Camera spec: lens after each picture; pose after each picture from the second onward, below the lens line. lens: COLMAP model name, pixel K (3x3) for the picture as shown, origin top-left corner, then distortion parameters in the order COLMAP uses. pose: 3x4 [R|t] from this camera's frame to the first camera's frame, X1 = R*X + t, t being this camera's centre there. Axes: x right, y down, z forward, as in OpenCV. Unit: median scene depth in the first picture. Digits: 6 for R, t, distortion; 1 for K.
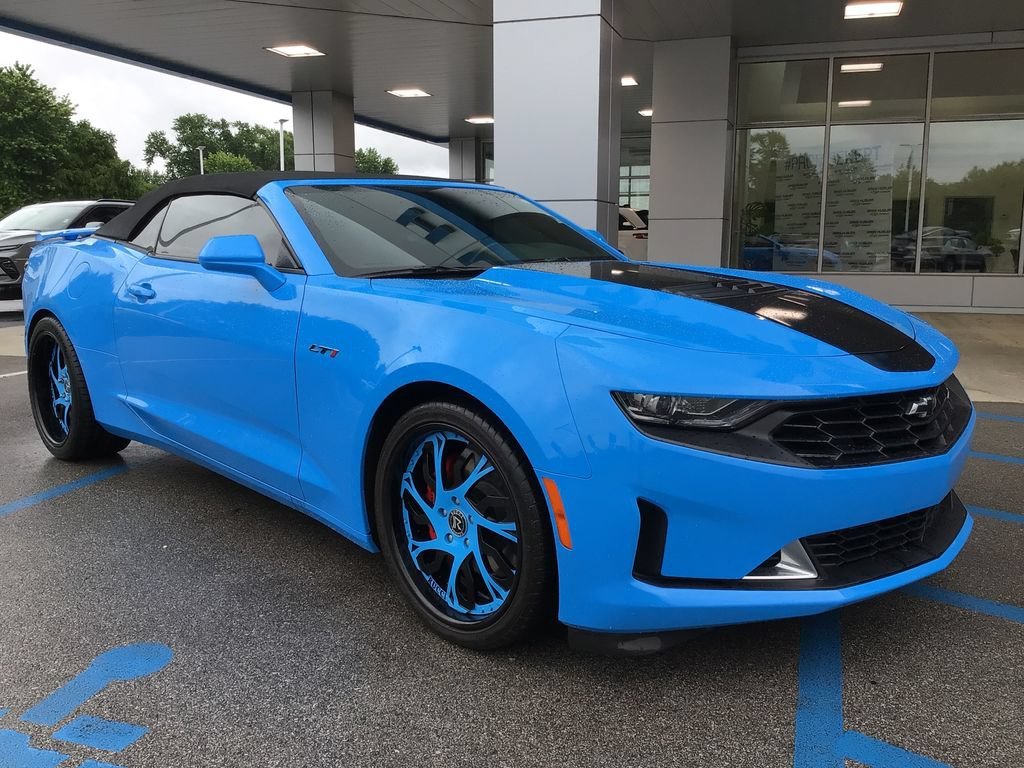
lens RADIAL K [[911.4, 0, 511.5], [0, 911.4, 388.4], [0, 0, 1]] dist [0.124524, -0.233048]
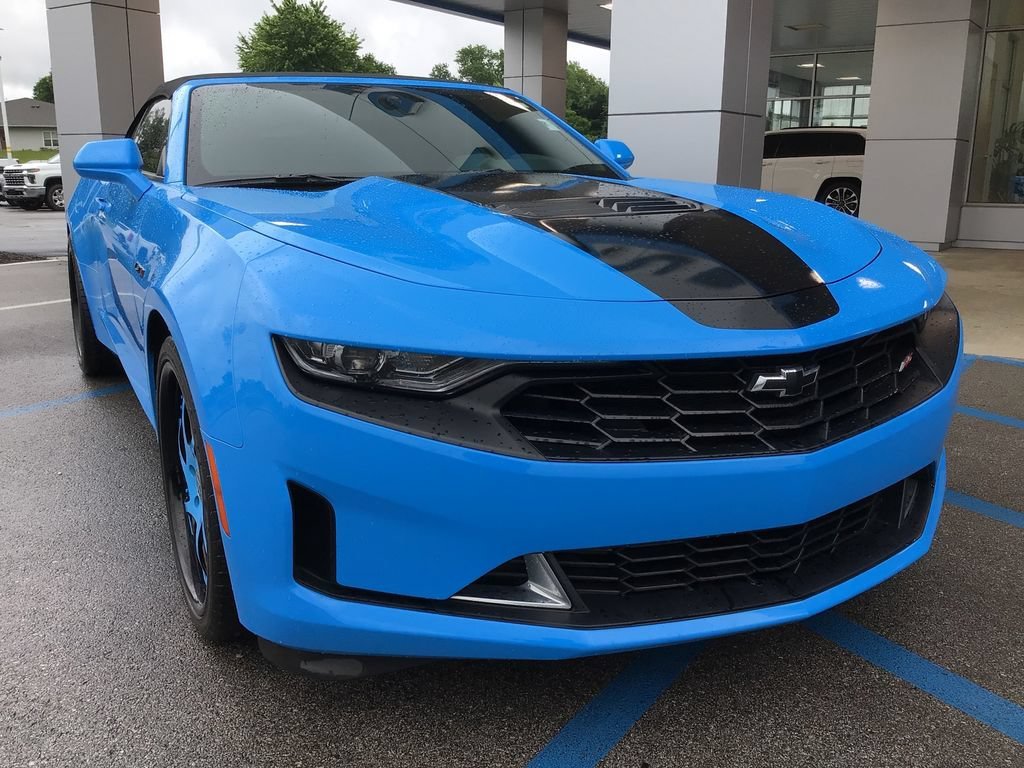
lens RADIAL K [[916.2, 0, 512.8], [0, 916.2, 387.7], [0, 0, 1]] dist [0.103091, -0.199031]
pose [[0.958841, 0.068639, -0.275523, 0.341128], [-0.048920, 0.995766, 0.077821, -0.014488], [0.279698, -0.061139, 0.958139, 0.225853]]
